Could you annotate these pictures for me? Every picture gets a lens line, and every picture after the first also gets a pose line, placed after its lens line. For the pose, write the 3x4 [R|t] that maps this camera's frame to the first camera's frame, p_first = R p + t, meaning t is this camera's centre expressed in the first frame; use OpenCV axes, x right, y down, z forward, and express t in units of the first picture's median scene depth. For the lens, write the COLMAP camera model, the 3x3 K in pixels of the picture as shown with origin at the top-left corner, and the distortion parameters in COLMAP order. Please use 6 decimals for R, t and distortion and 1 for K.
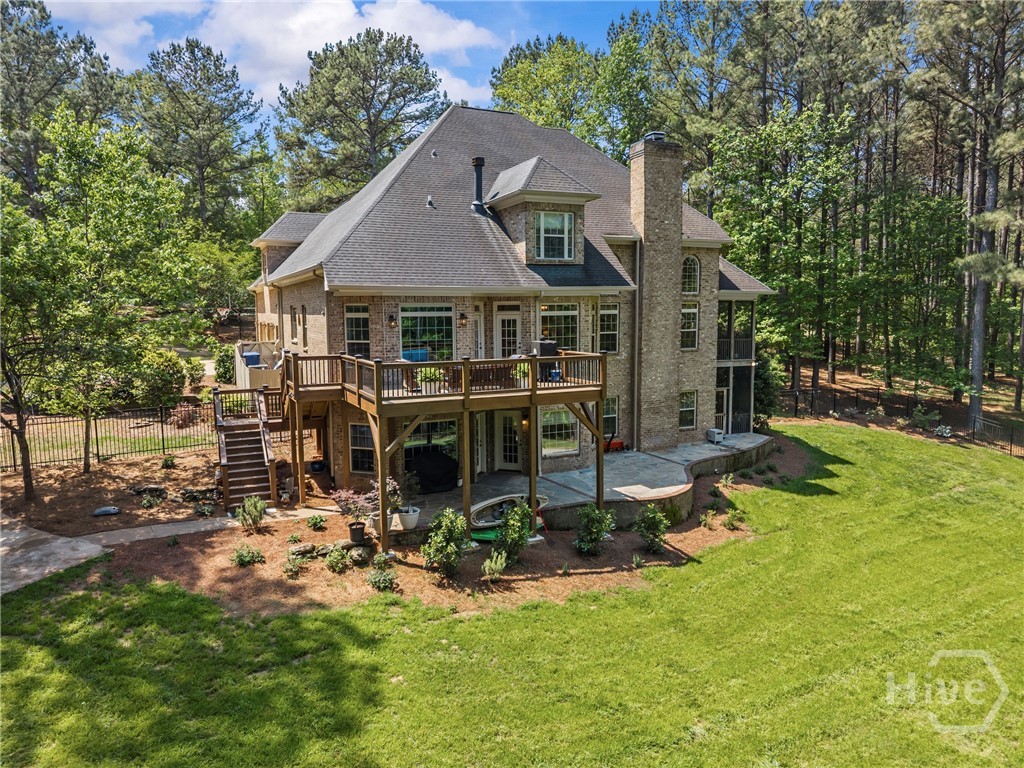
lens RADIAL K [[740.7, 0, 513.2], [0, 740.7, 356.0], [0, 0, 1]] dist [-0.033325, 0.002144]
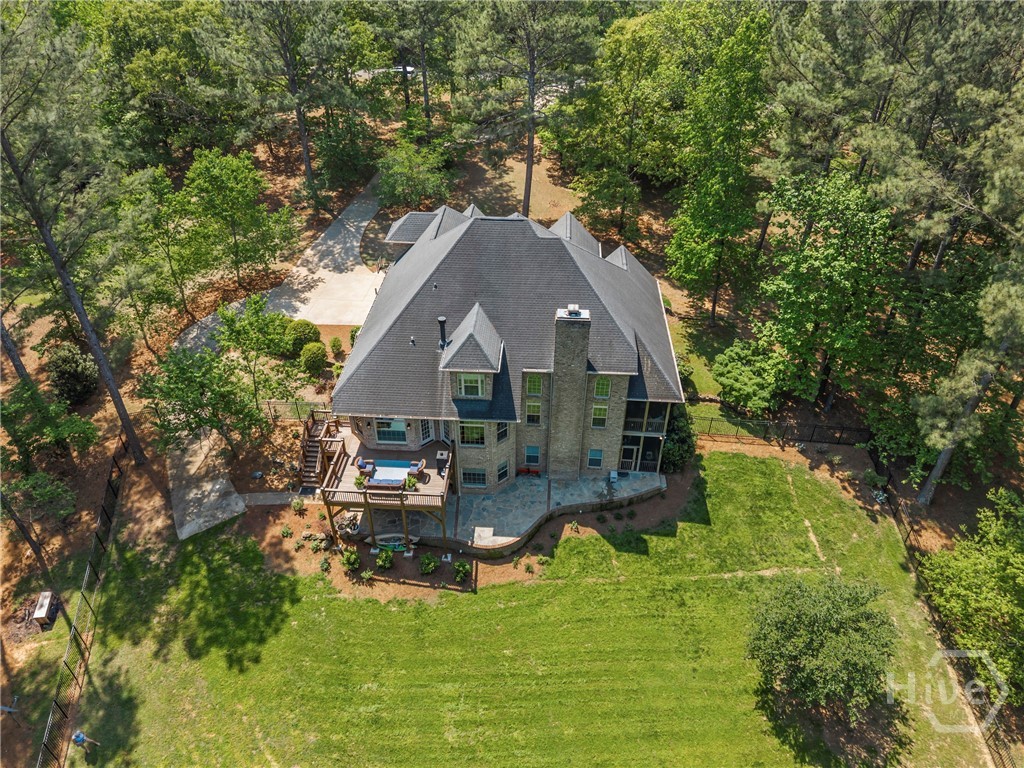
lens RADIAL K [[727.9, 0, 482.5], [0, 727.9, 379.9], [0, 0, 1]] dist [0.005044, -0.000174]
pose [[0.861885, 0.292178, -0.414470, 0.753279], [-0.042885, 0.856397, 0.514533, -1.017925], [0.505287, -0.425694, 0.750647, -0.201428]]
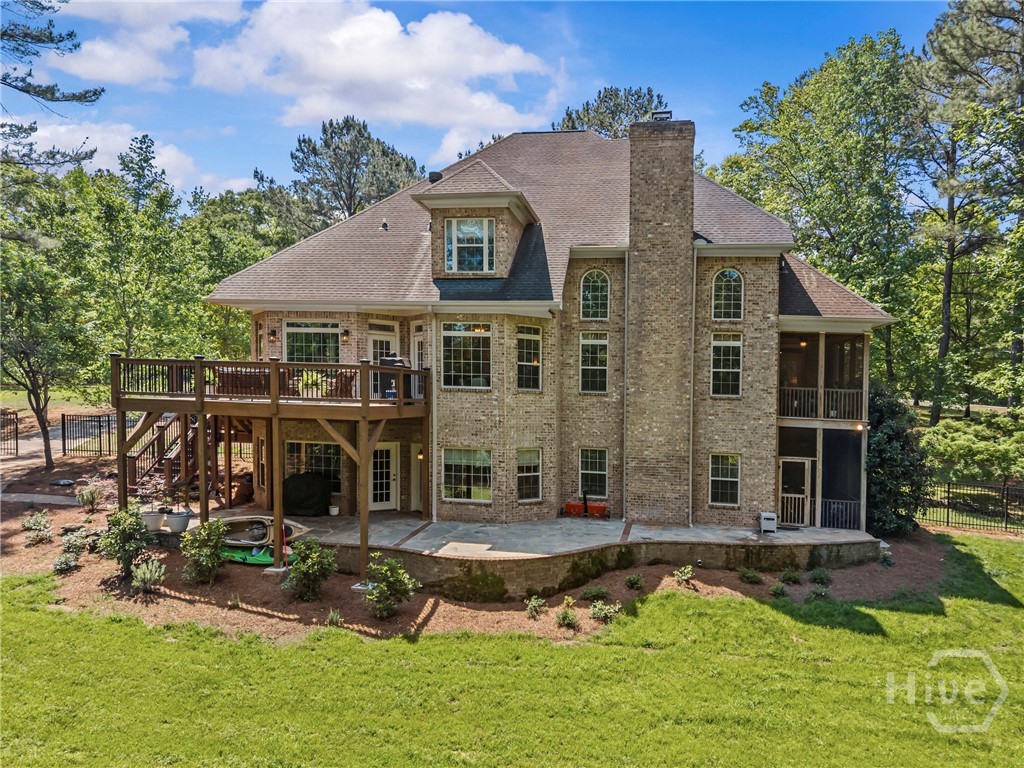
lens RADIAL K [[732.6, 0, 512.0], [0, 732.6, 384.0], [0, 0, 1]] dist [0.003241, -0.004779]
pose [[0.800739, 0.024451, -0.598514, 0.618585], [-0.076968, 0.995084, -0.062321, 0.049333], [0.594048, 0.095969, 0.798685, 0.363013]]
